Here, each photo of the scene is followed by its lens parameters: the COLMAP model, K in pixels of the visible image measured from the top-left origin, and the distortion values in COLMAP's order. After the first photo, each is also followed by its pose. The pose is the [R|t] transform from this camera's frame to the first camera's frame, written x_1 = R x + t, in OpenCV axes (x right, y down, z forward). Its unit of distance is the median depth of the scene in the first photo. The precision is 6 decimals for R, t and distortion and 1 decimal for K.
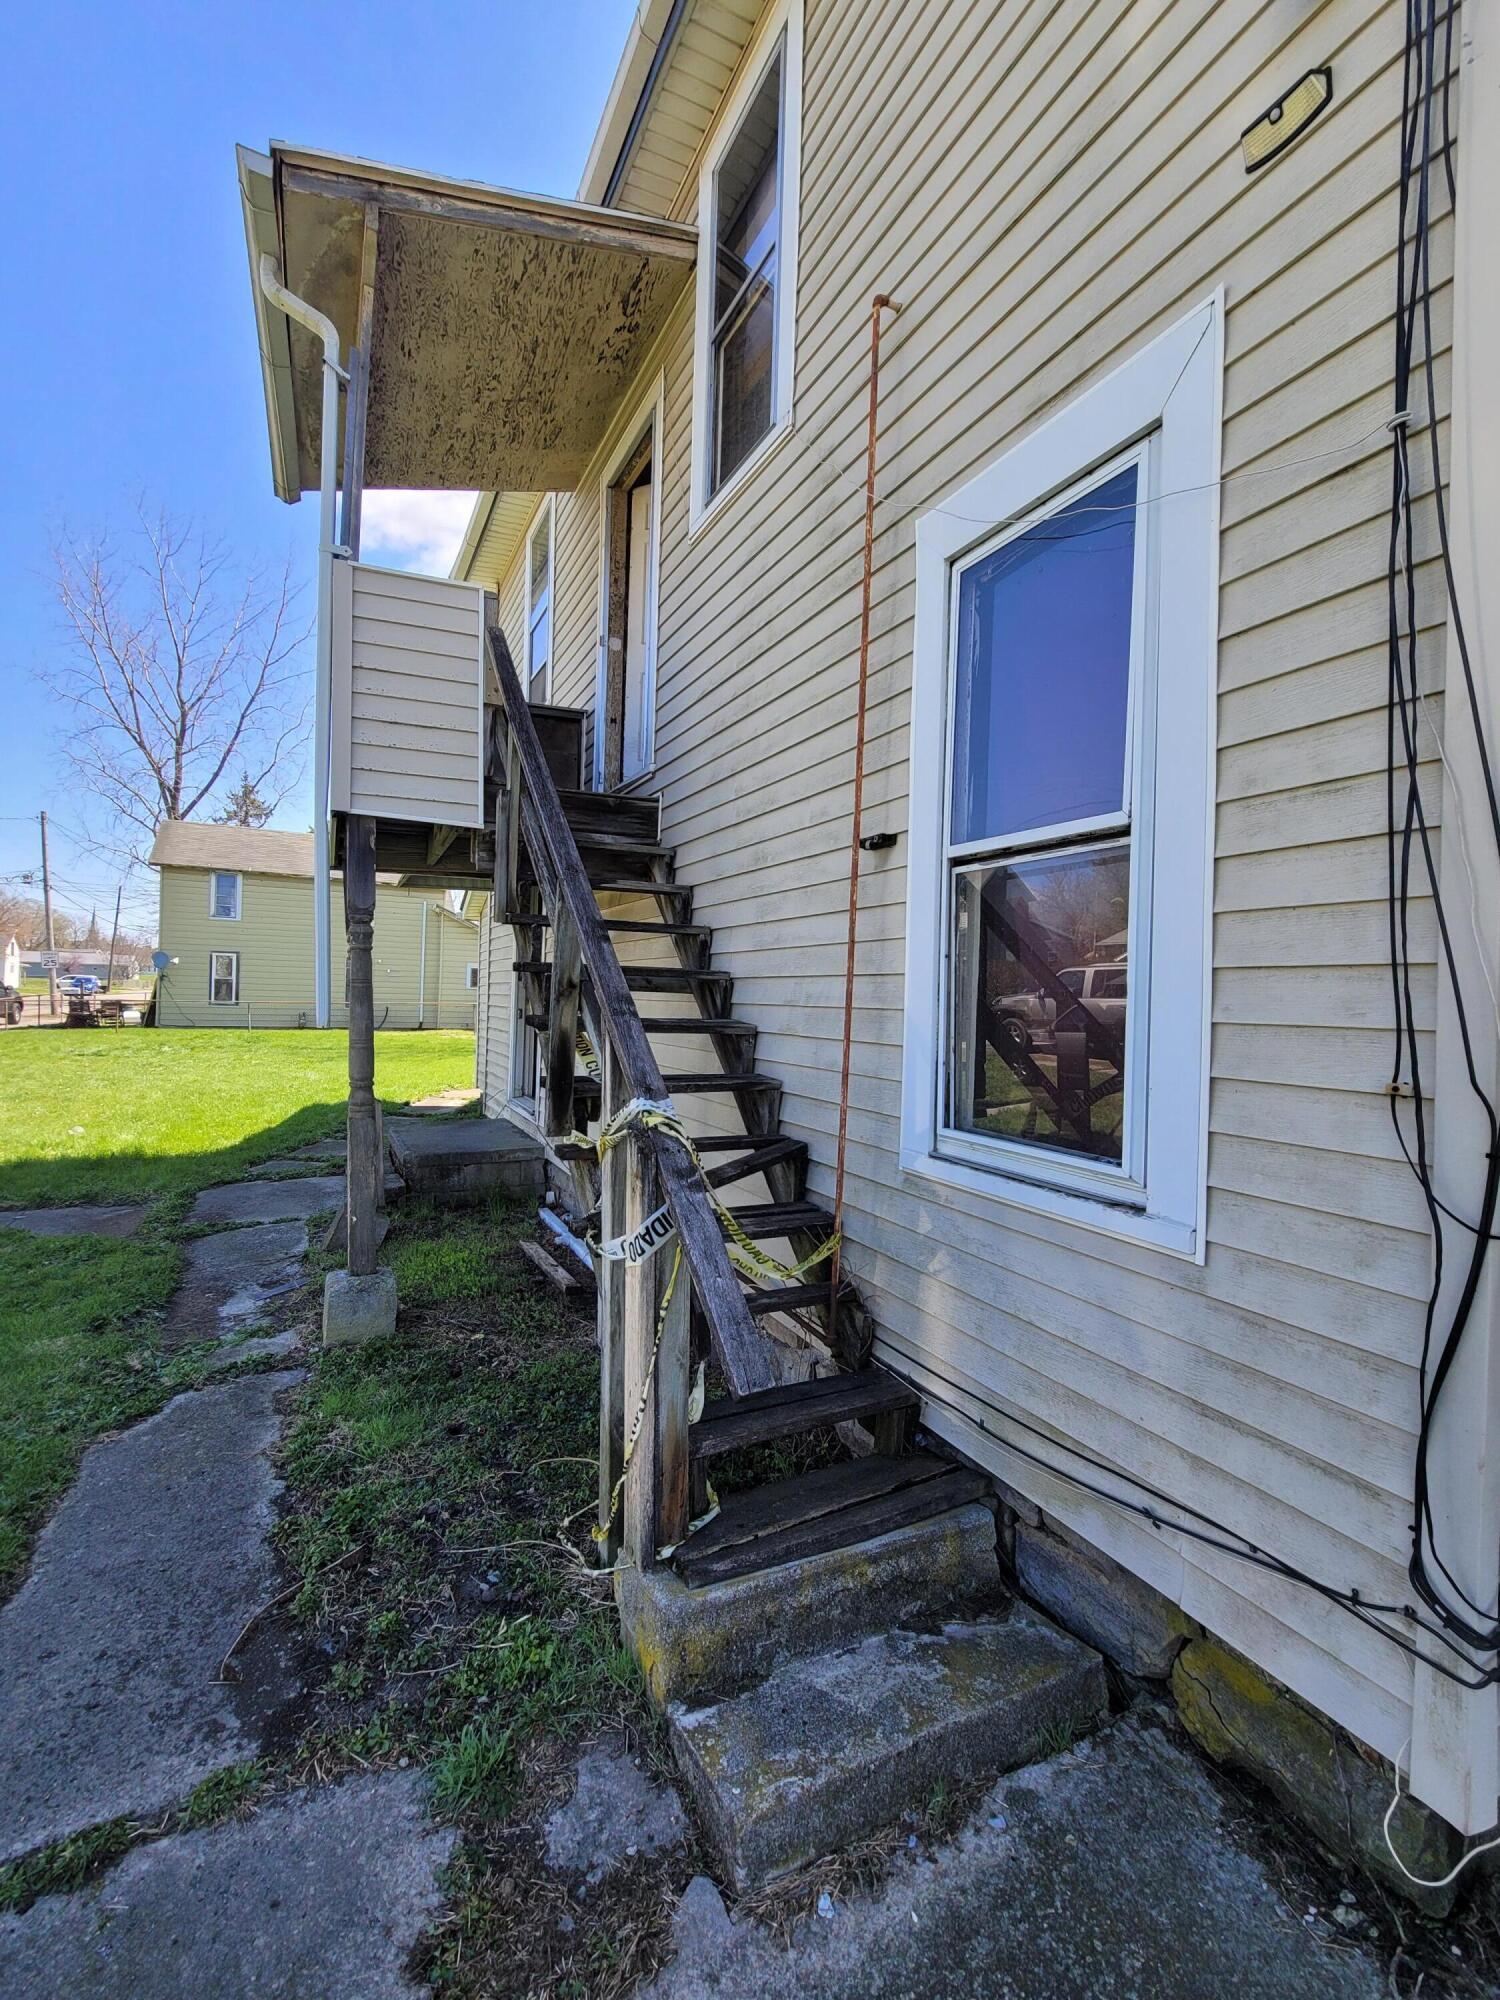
lens RADIAL K [[817.5, 0, 738.3], [0, 817.5, 999.7], [0, 0, 1]] dist [-0.002590, 0.001014]
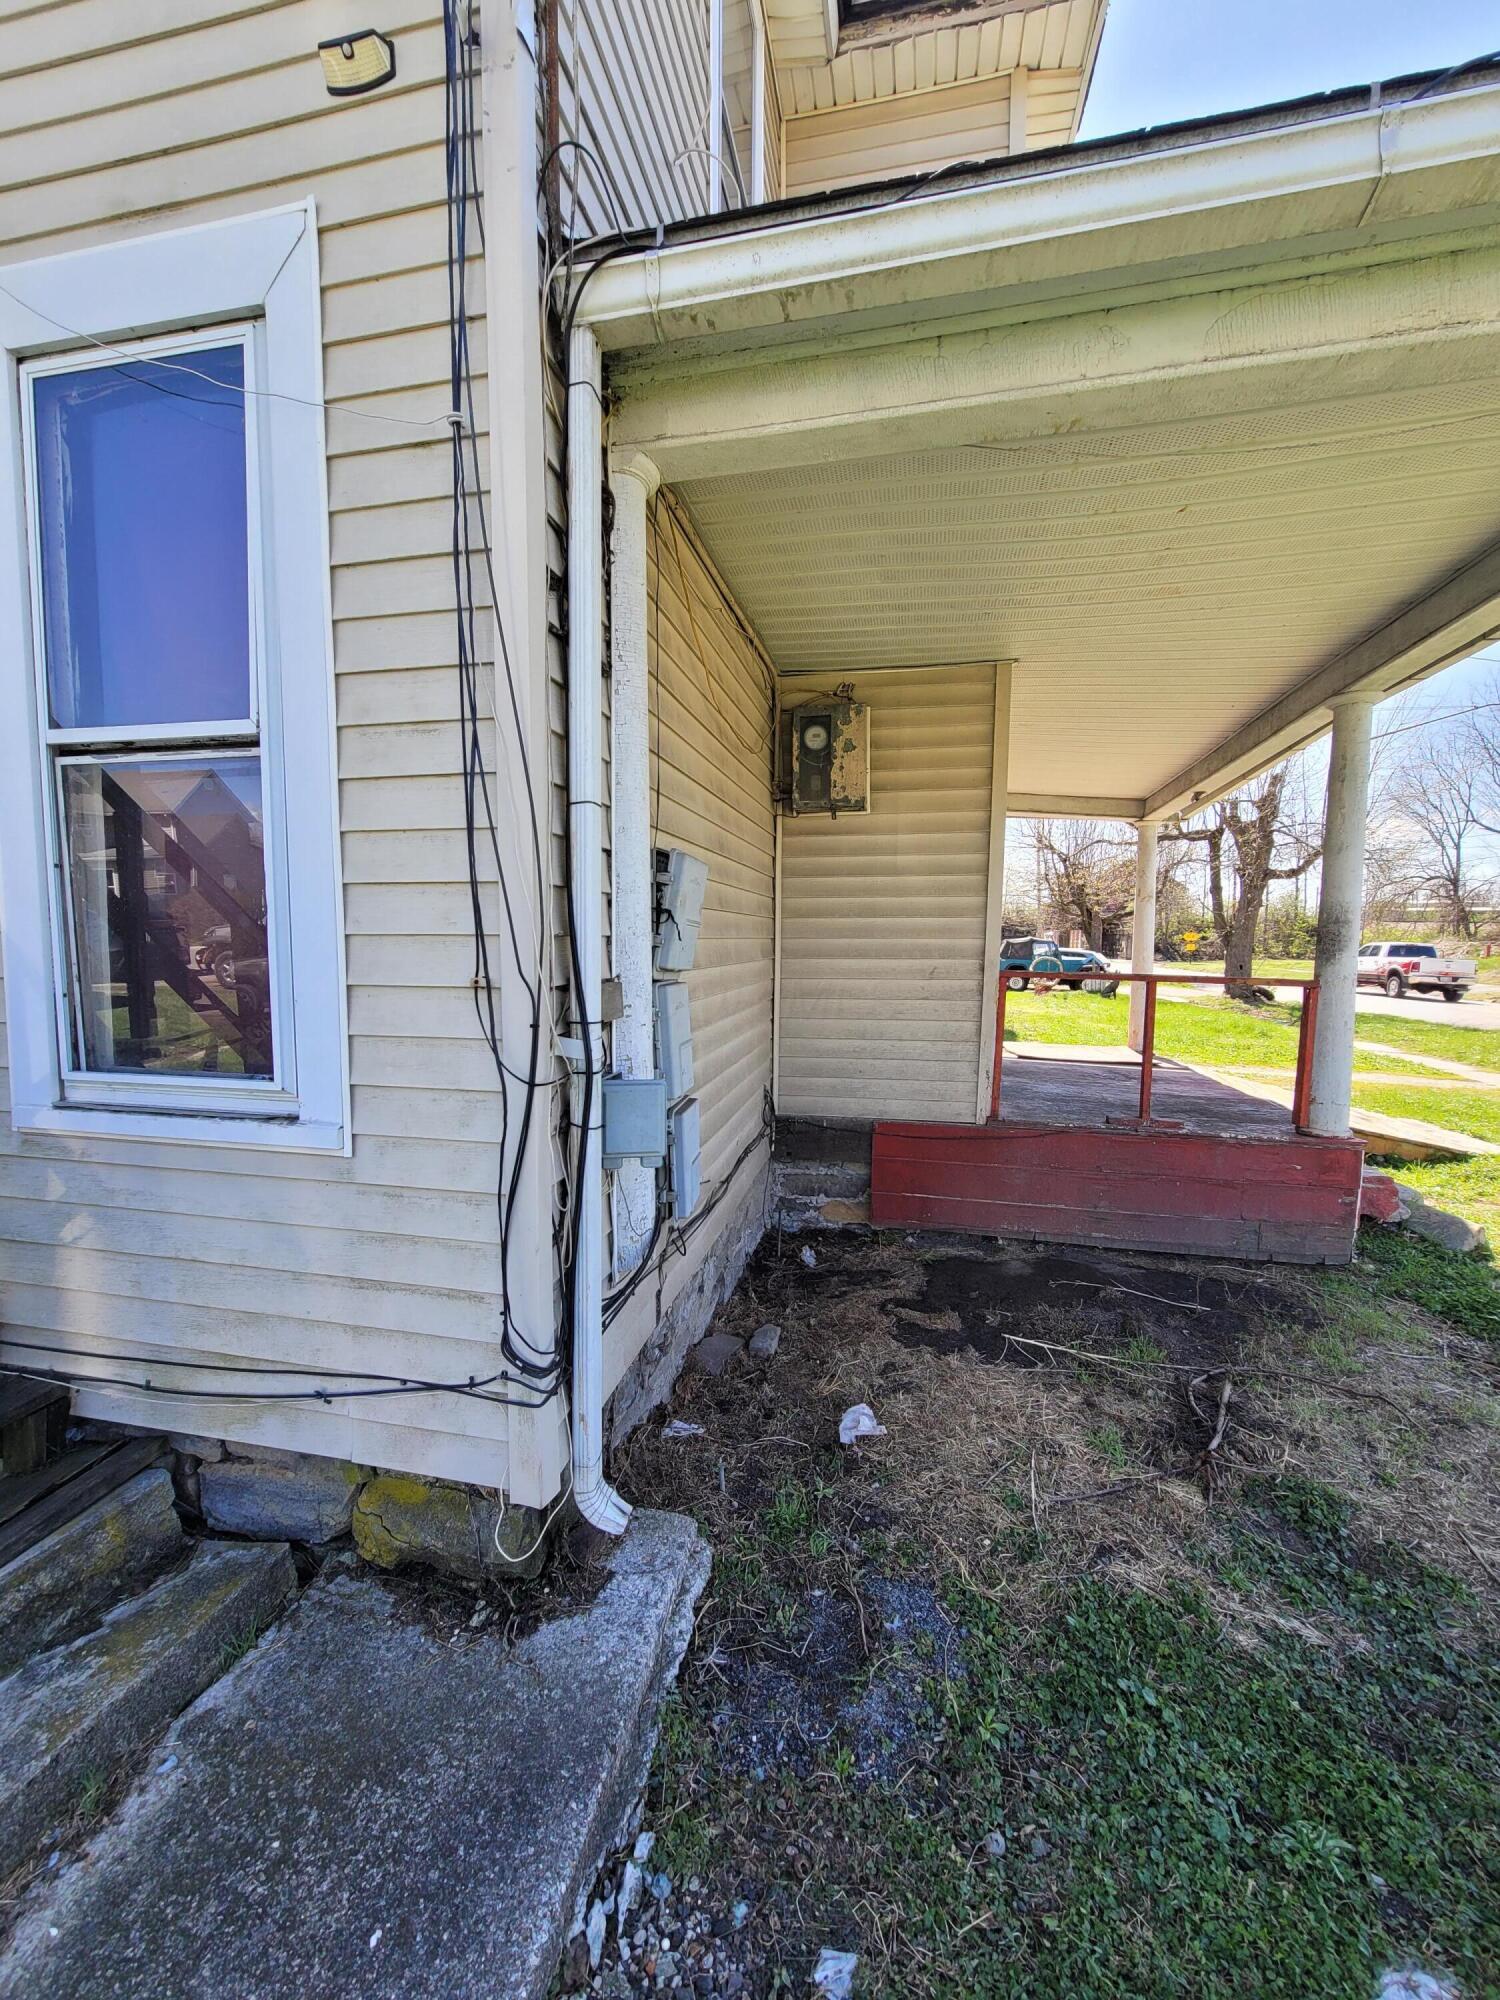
lens RADIAL K [[817.5, 0, 744.6], [0, 817.5, 1000.9], [0, 0, 1]] dist [-0.002590, 0.001014]
pose [[0.642355, -0.078458, 0.762381, 0.079358], [0.011089, 0.995594, 0.093115, 0.018365], [-0.766327, -0.051359, 0.640394, -0.088609]]
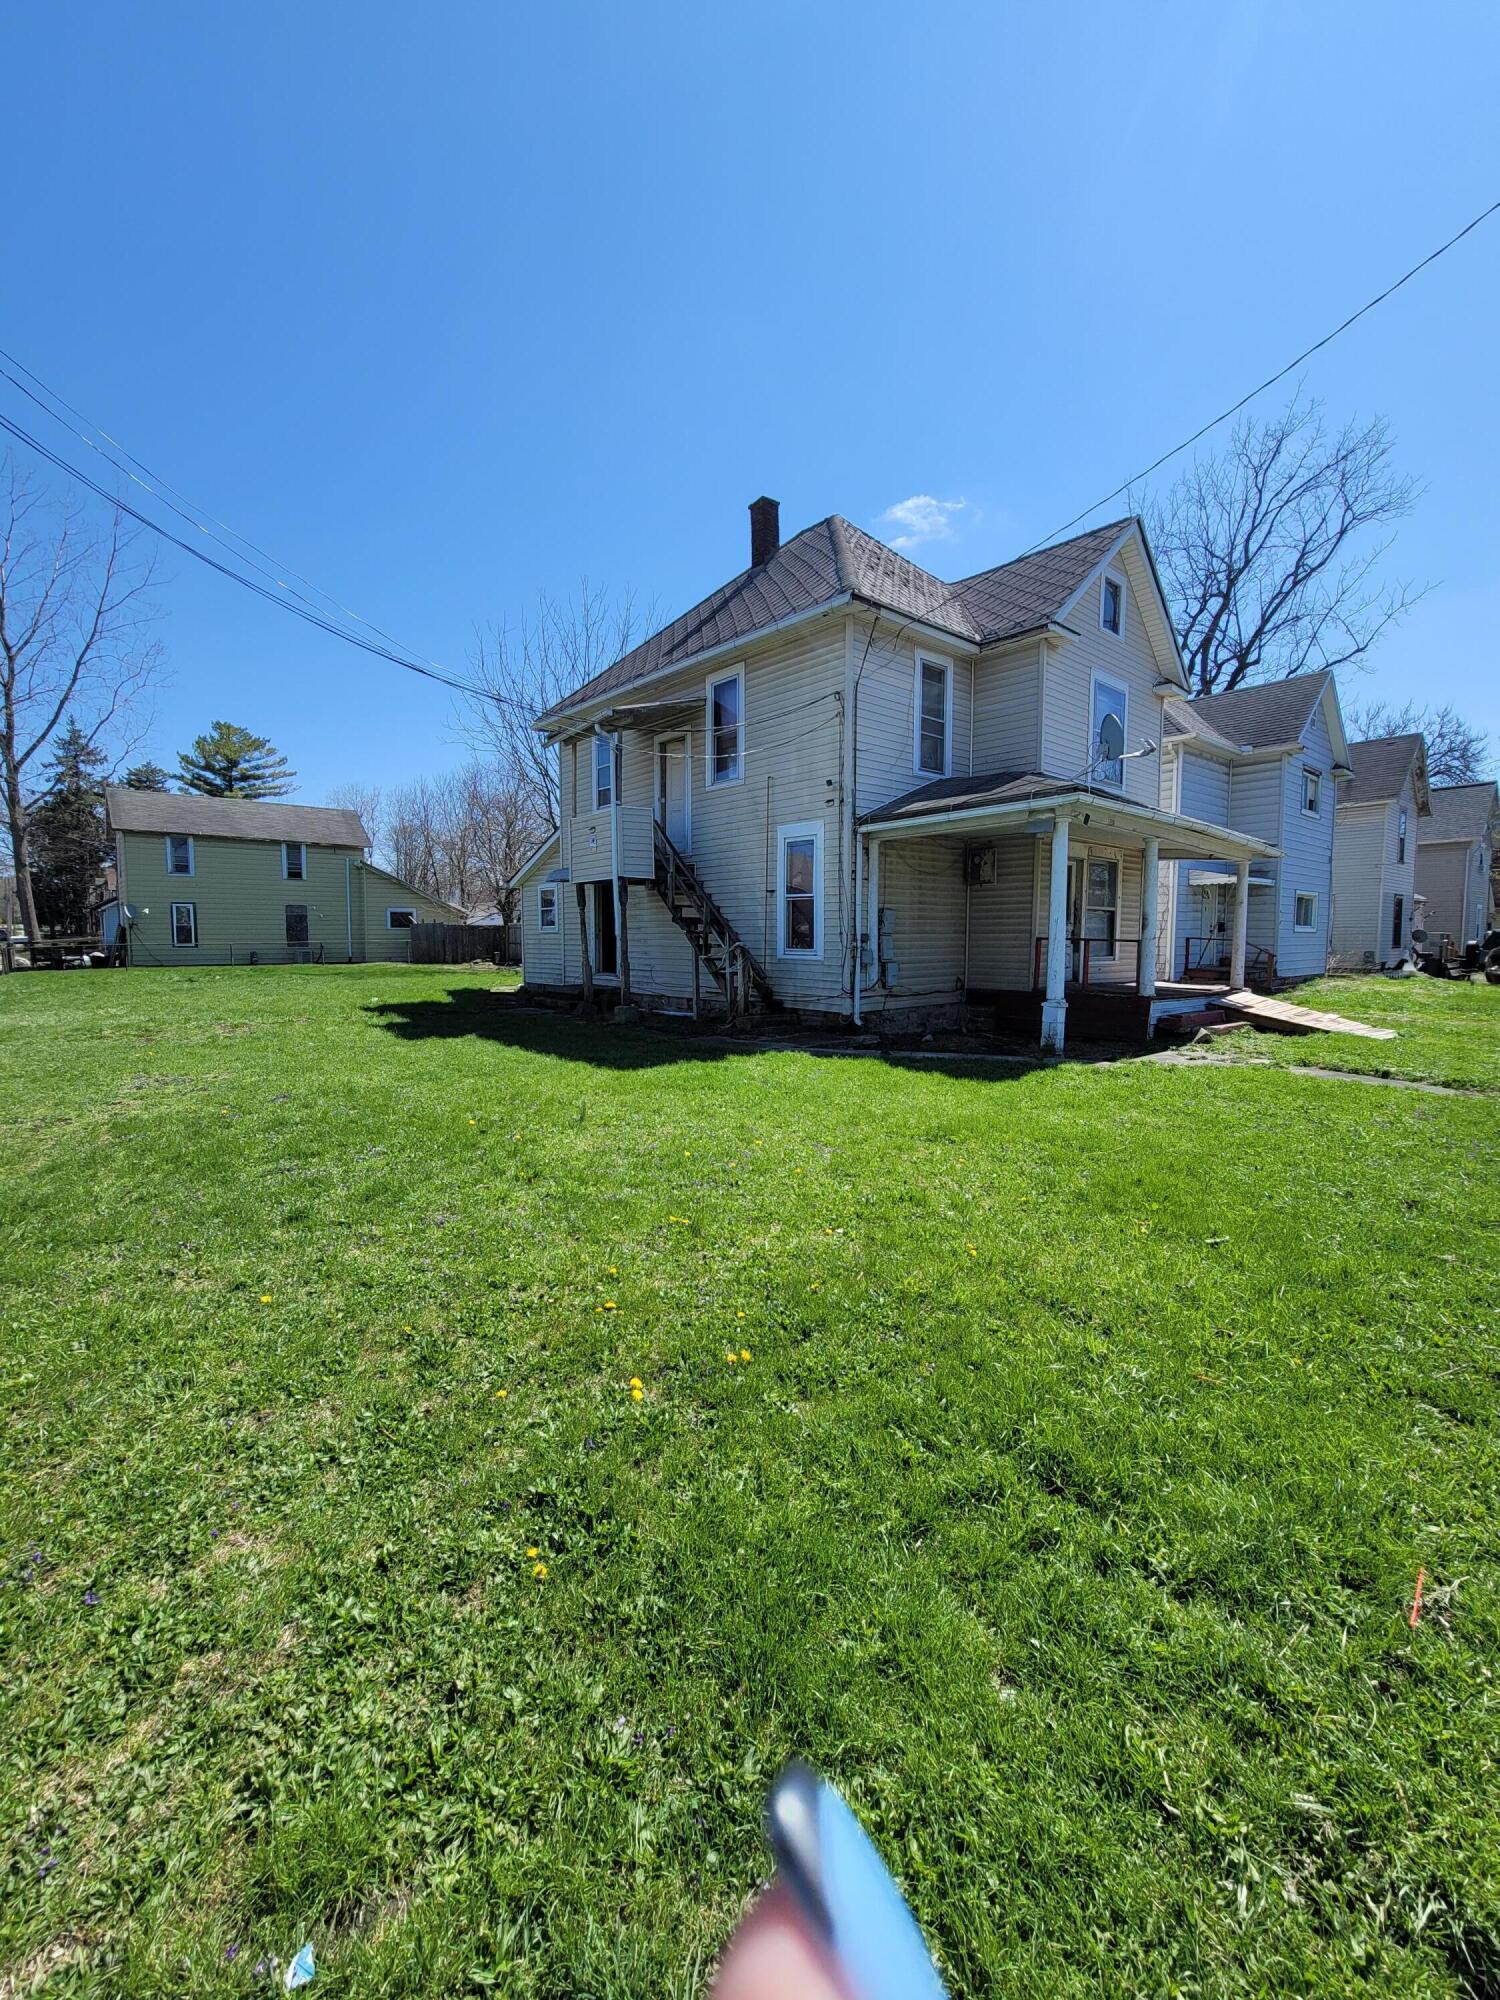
lens RADIAL K [[817.5, 0, 738.5], [0, 817.5, 1003.3], [0, 0, 1]] dist [-0.002590, 0.001014]
pose [[0.973492, -0.043493, 0.224548, -1.646212], [0.024315, 0.995870, 0.087478, 0.051655], [-0.227426, -0.079700, 0.970529, -5.373069]]
